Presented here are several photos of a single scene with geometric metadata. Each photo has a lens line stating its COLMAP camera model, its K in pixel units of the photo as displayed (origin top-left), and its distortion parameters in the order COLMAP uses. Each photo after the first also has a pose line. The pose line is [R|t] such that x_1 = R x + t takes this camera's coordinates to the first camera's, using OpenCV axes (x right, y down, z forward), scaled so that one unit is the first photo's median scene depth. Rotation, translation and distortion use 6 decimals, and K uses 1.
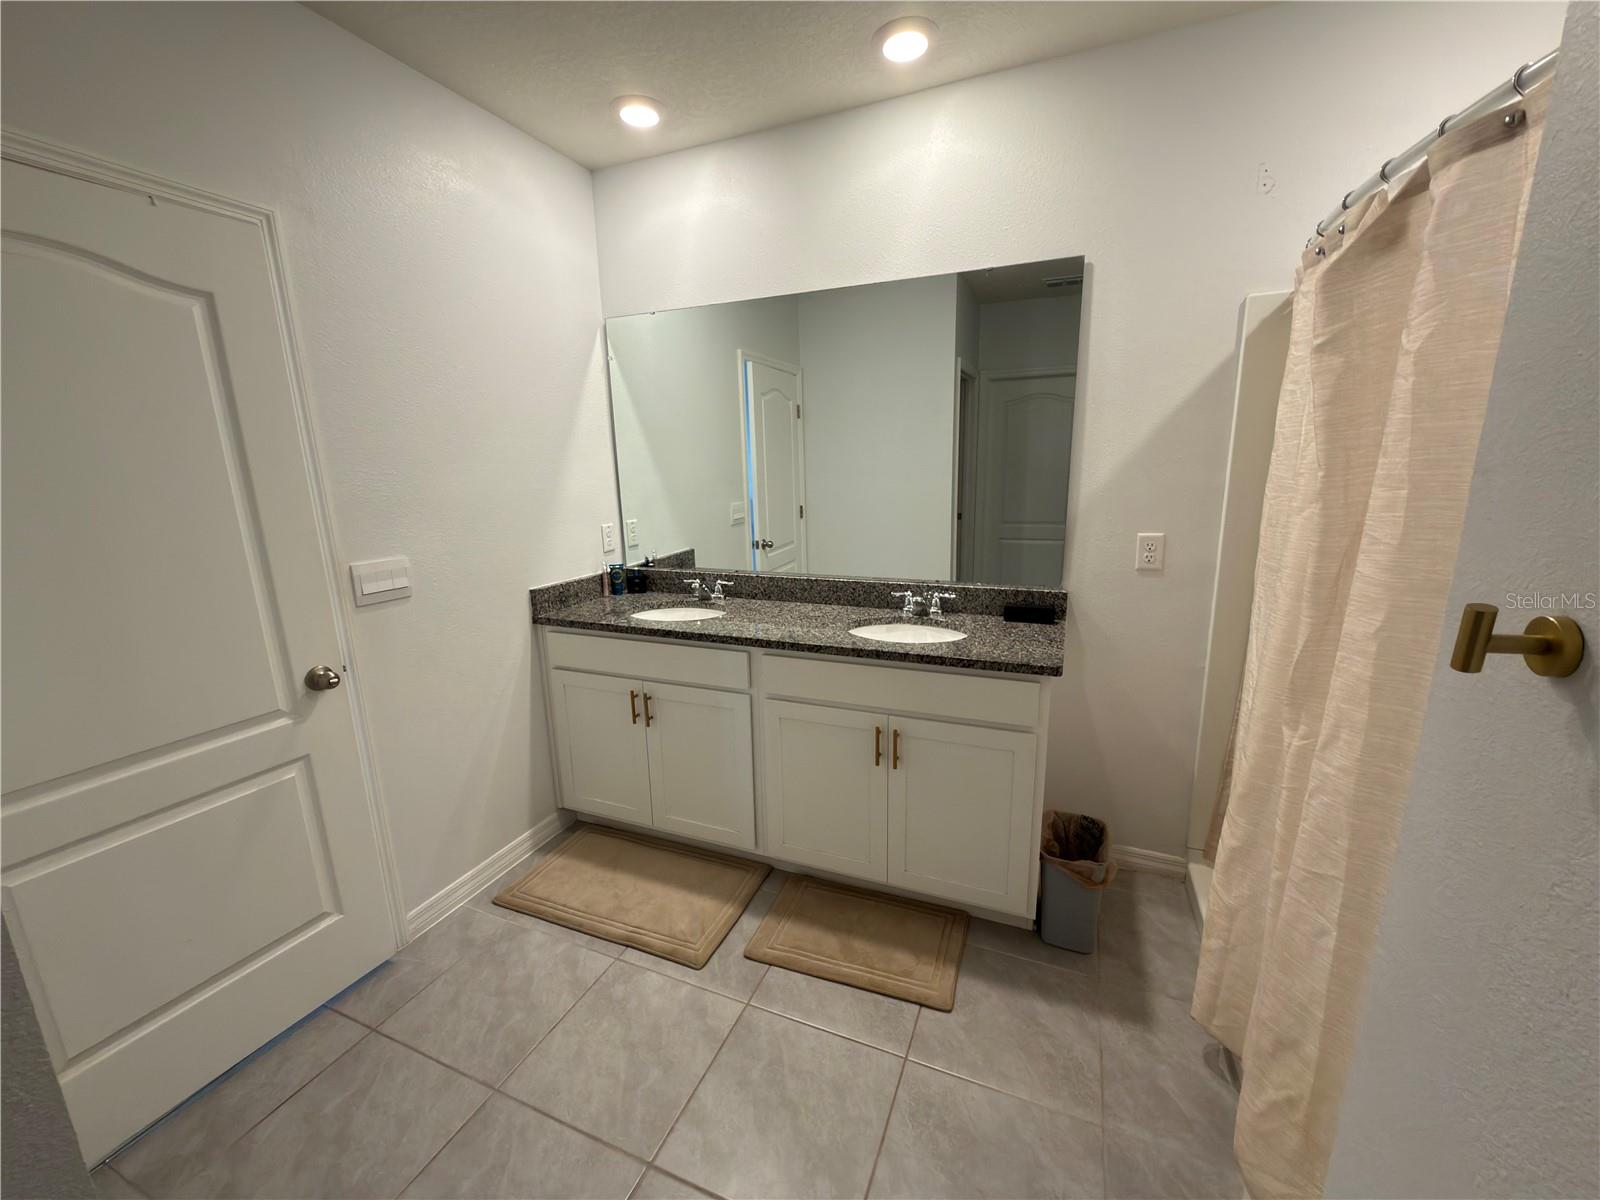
lens RADIAL K [[637.5, 0, 800.5], [0, 637.5, 603.5], [0, 0, 1]] dist [0.000403, -0.000048]
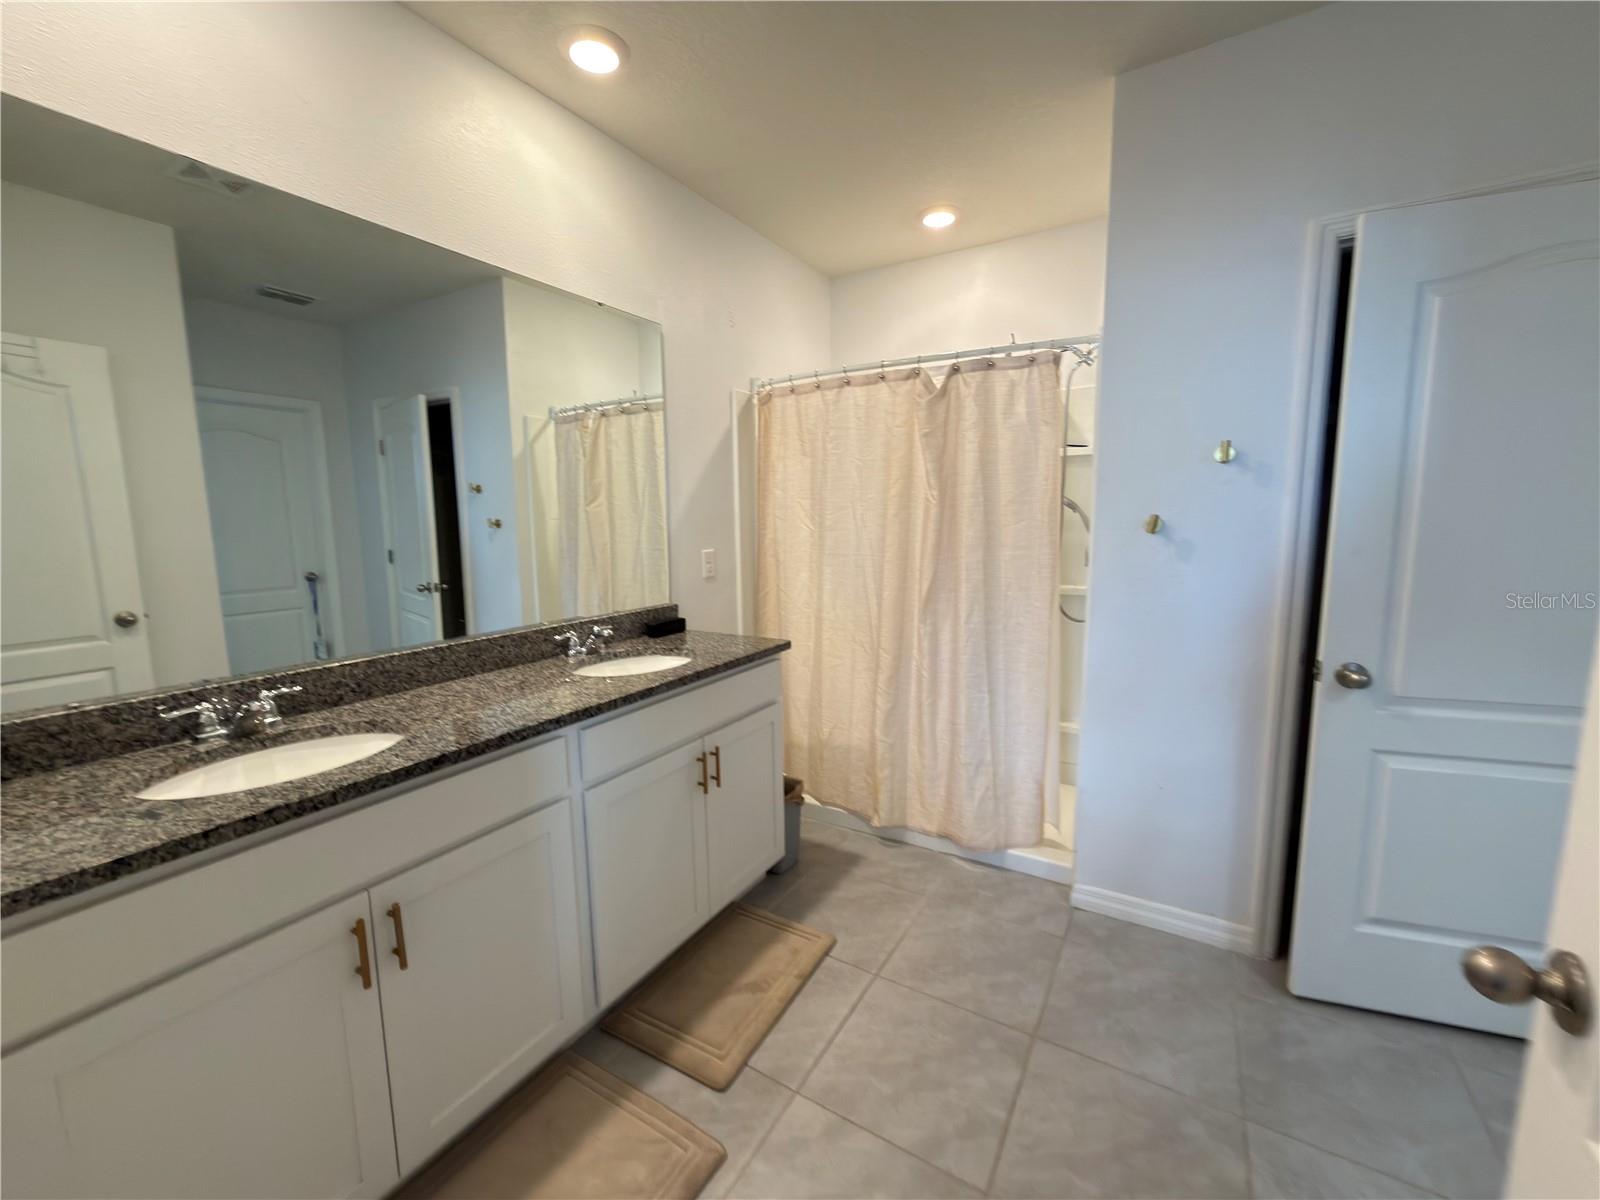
lens RADIAL K [[637.5, 0, 798.6], [0, 637.5, 598.4], [0, 0, 1]] dist [0.000403, -0.000048]
pose [[0.153862, -0.107141, 0.982266, -0.723830], [0.224798, 0.971831, 0.070790, -0.062410], [-0.962181, 0.209920, 0.173613, 0.603853]]
